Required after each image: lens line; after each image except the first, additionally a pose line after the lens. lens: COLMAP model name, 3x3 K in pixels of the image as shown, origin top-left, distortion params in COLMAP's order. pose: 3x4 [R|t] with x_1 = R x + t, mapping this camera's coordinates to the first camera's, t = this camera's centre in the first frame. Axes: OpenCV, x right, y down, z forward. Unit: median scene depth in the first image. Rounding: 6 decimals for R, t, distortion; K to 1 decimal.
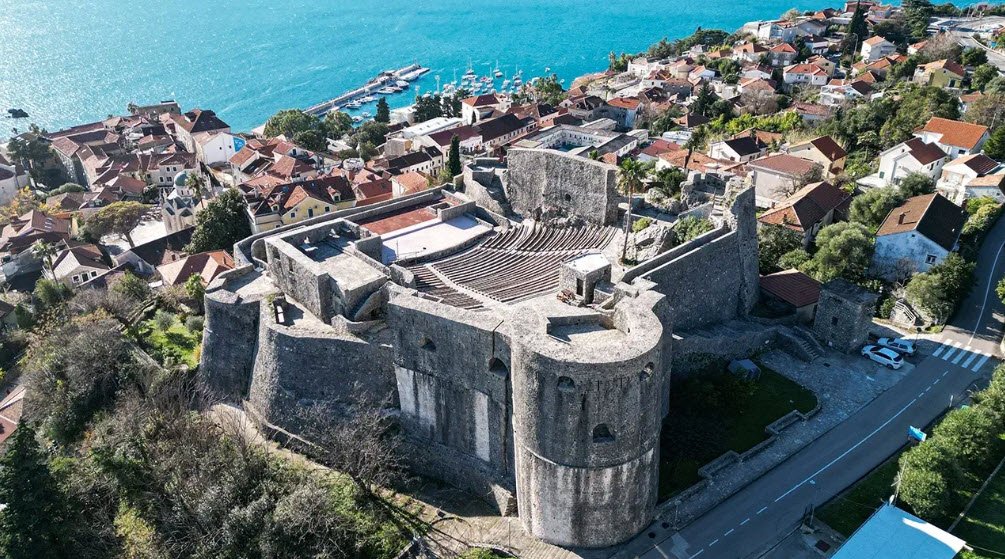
lens RADIAL K [[778.4, 0, 502.5], [0, 778.4, 279.5], [0, 0, 1]] dist [0.104304, 0.001353]
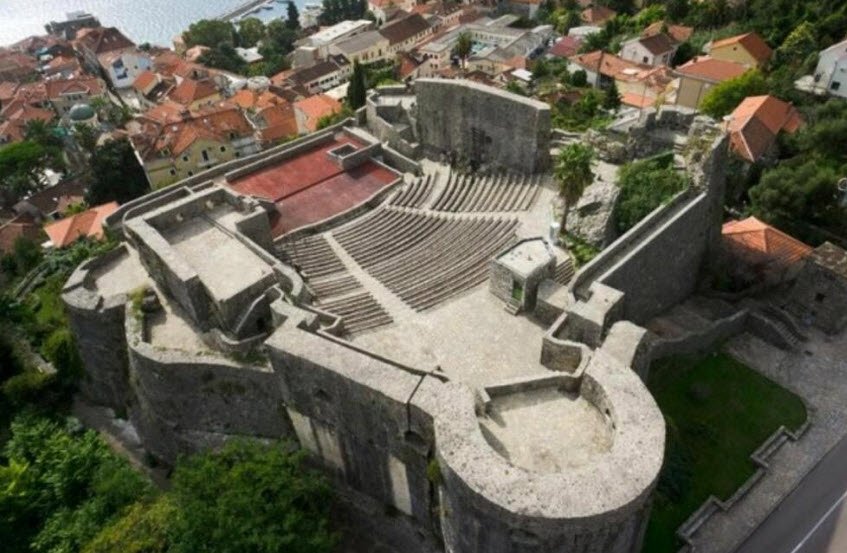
lens RADIAL K [[587.8, 0, 423.5], [0, 587.8, 276.5], [0, 0, 1]] dist [0.034568, -0.000906]
pose [[0.998763, -0.049719, 0.001179, 0.005245], [0.048089, 0.971532, 0.231977, -0.116863], [-0.012679, -0.231633, 0.972721, 0.353510]]
